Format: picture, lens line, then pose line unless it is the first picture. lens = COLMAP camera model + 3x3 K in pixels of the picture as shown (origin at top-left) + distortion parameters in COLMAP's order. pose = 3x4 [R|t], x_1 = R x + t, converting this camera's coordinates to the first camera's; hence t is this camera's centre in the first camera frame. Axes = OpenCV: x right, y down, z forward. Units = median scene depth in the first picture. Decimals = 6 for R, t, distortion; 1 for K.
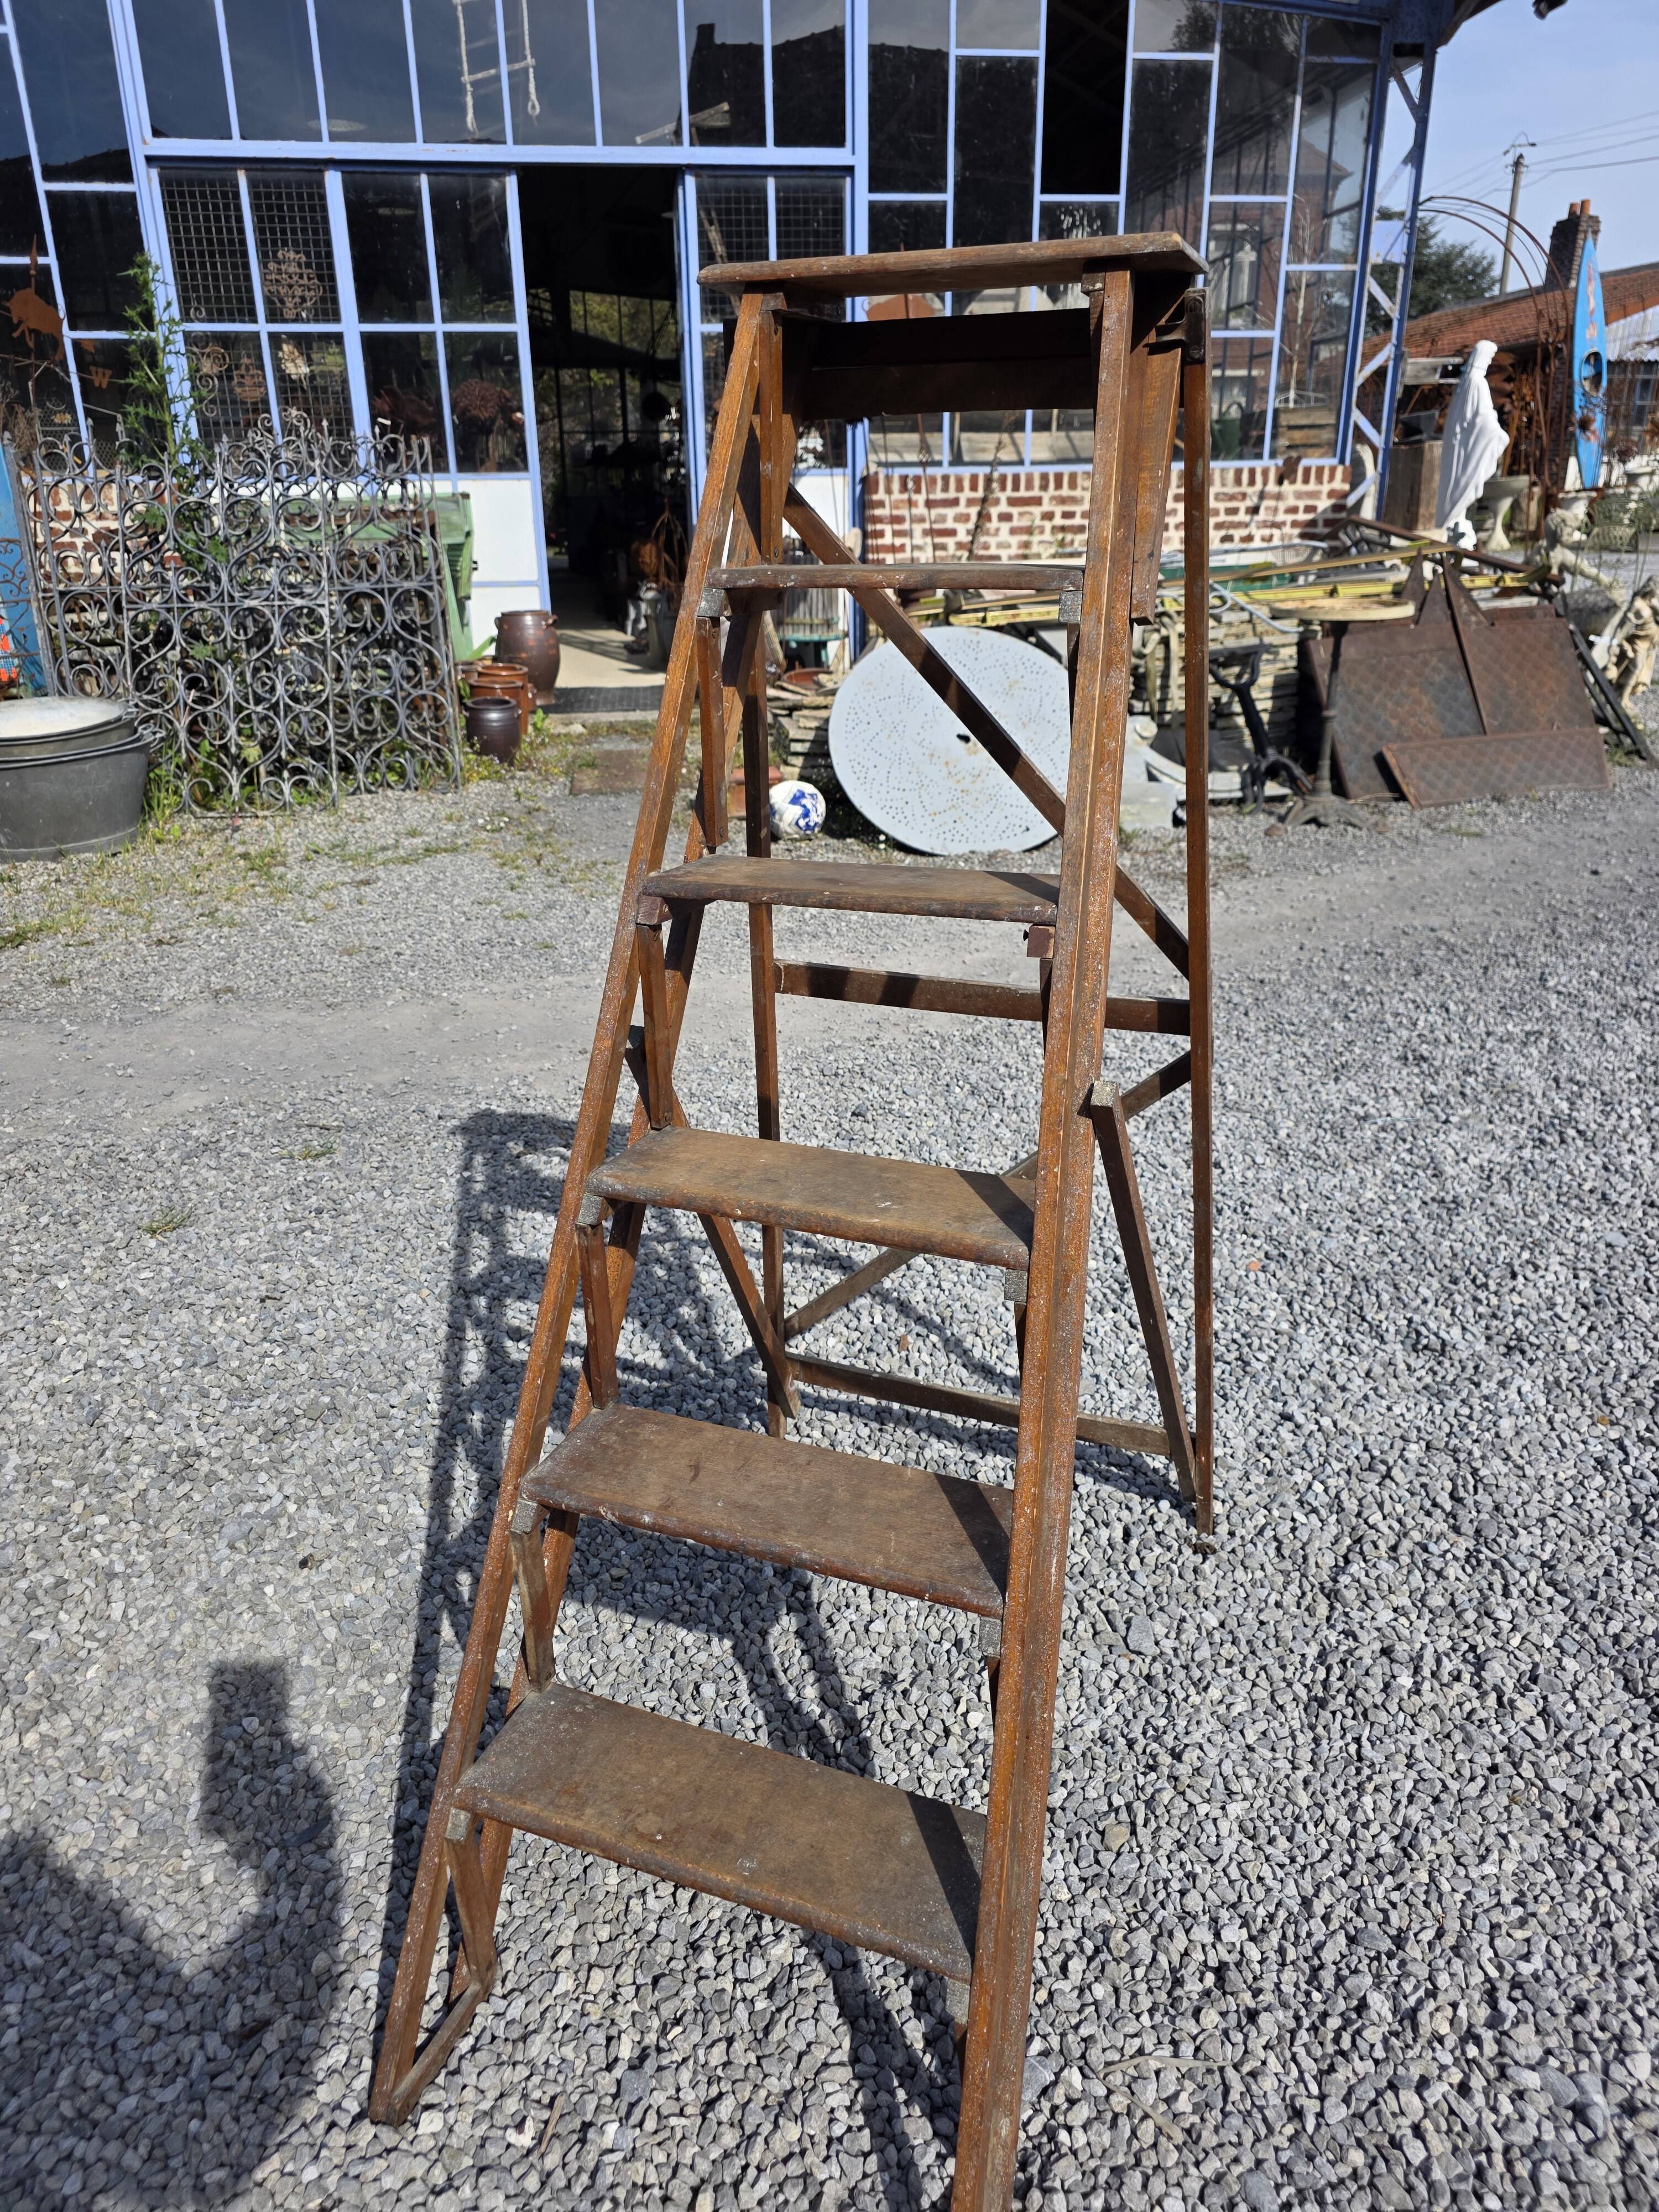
lens RADIAL K [[1487.3, 0, 818.7], [0, 1487.3, 1087.6], [0, 0, 1]] dist [0.032392, -0.026949]
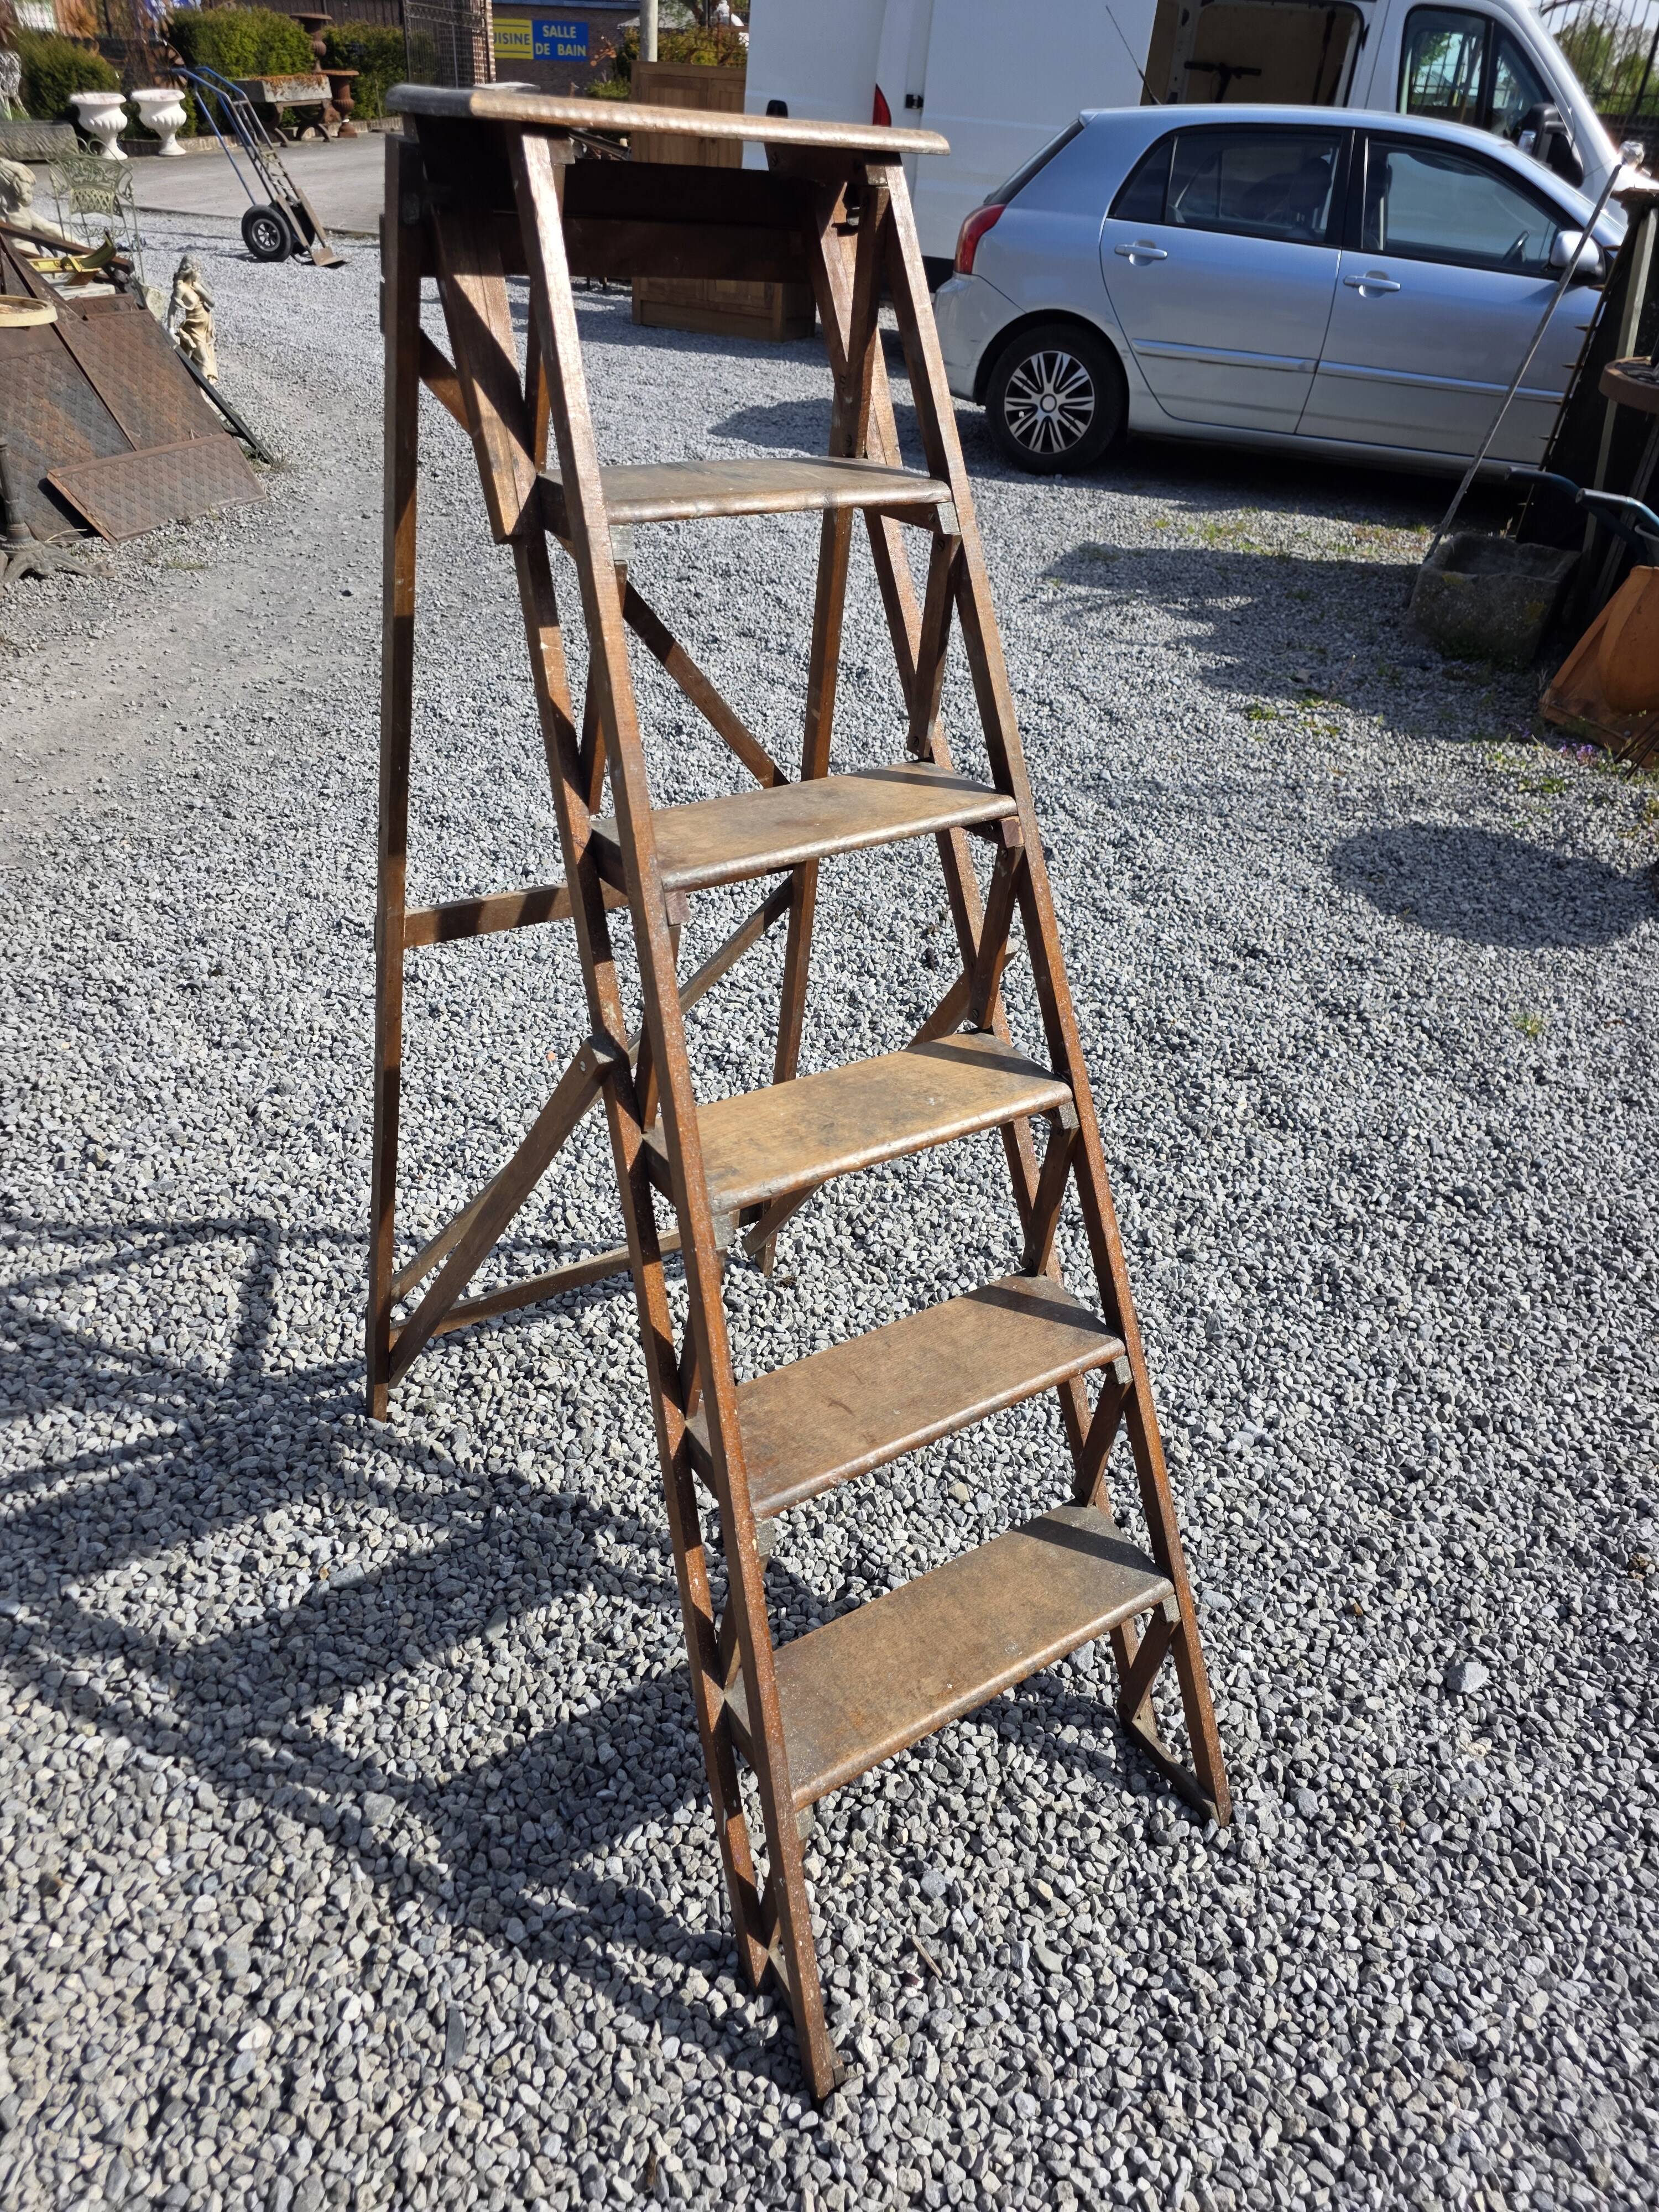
lens RADIAL K [[1503.6, 0, 837.0], [0, 1503.6, 1123.2], [0, 0, 1]] dist [0.054095, -0.044145]
pose [[0.563028, -0.400874, 0.722703, -0.403131], [0.236469, 0.916061, 0.323904, -0.141075], [-0.791885, -0.011471, 0.610563, 0.179746]]
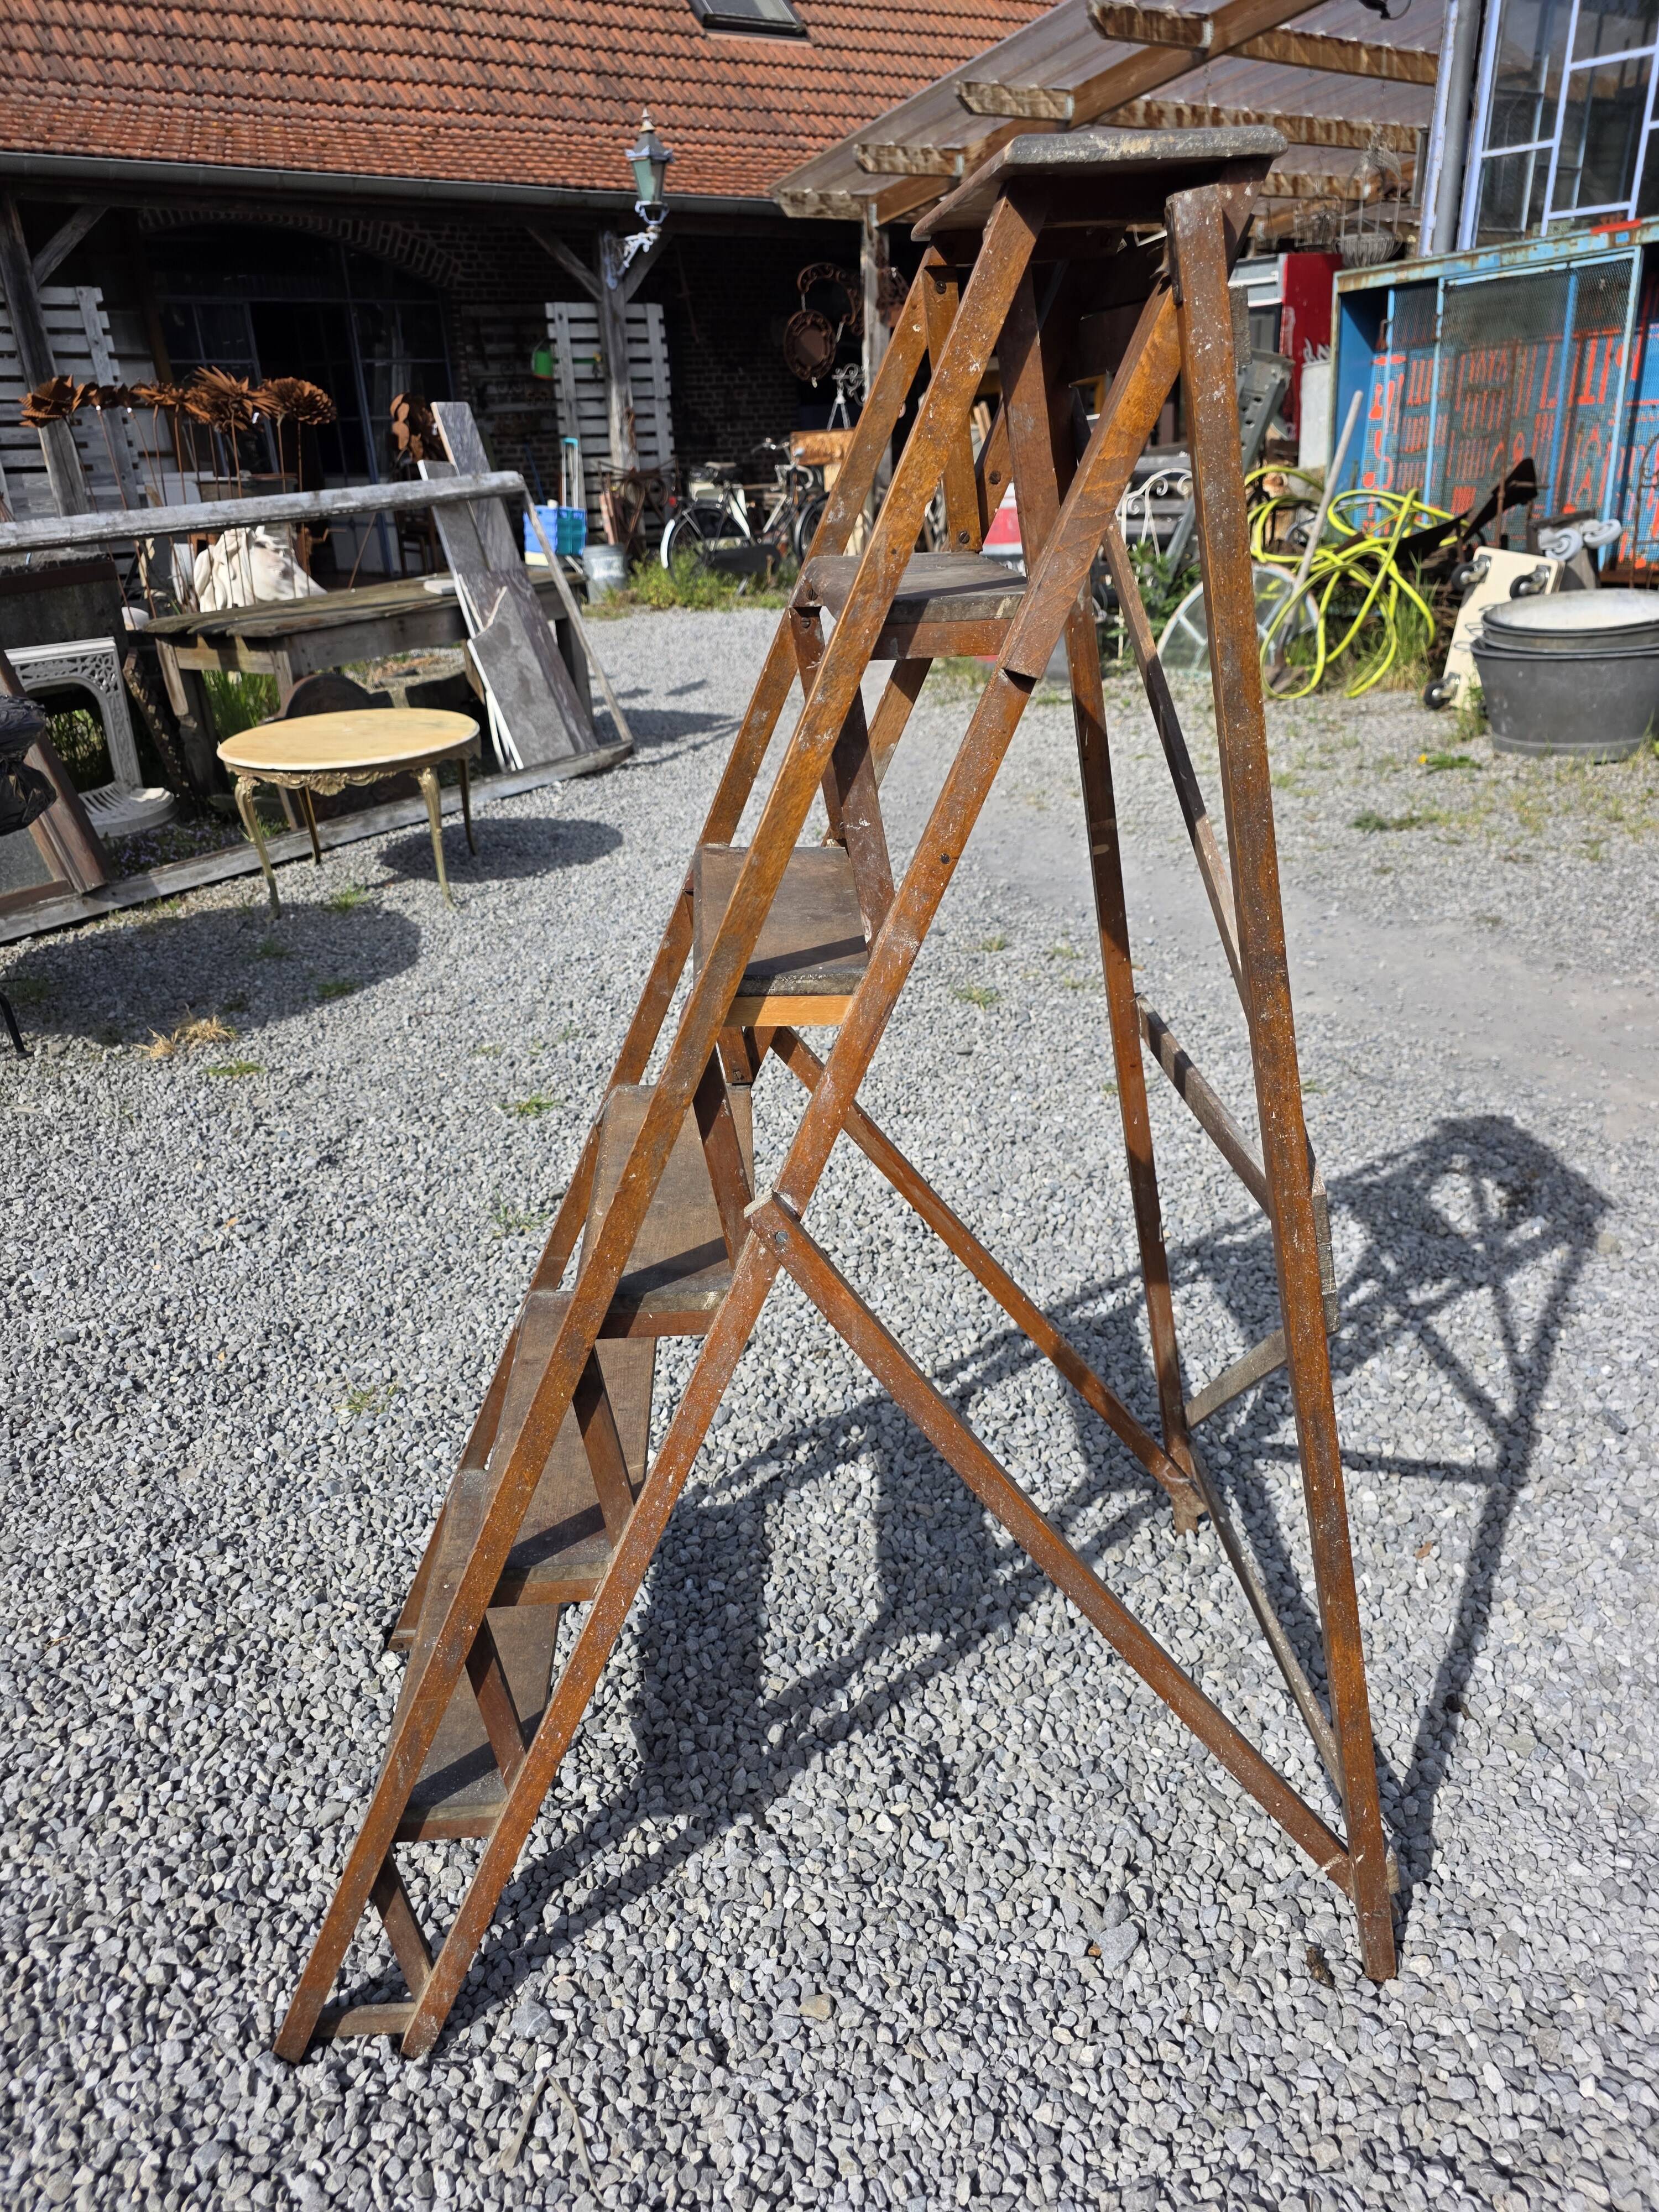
lens RADIAL K [[1501.7, 0, 829.5], [0, 1501.7, 1106.0], [0, 0, 1]] dist [0.022006, -0.018878]
pose [[0.436204, 0.374878, -0.818042, 0.448173], [-0.298484, 0.917898, 0.261478, -0.143466], [0.848901, 0.130115, 0.512286, 0.282851]]
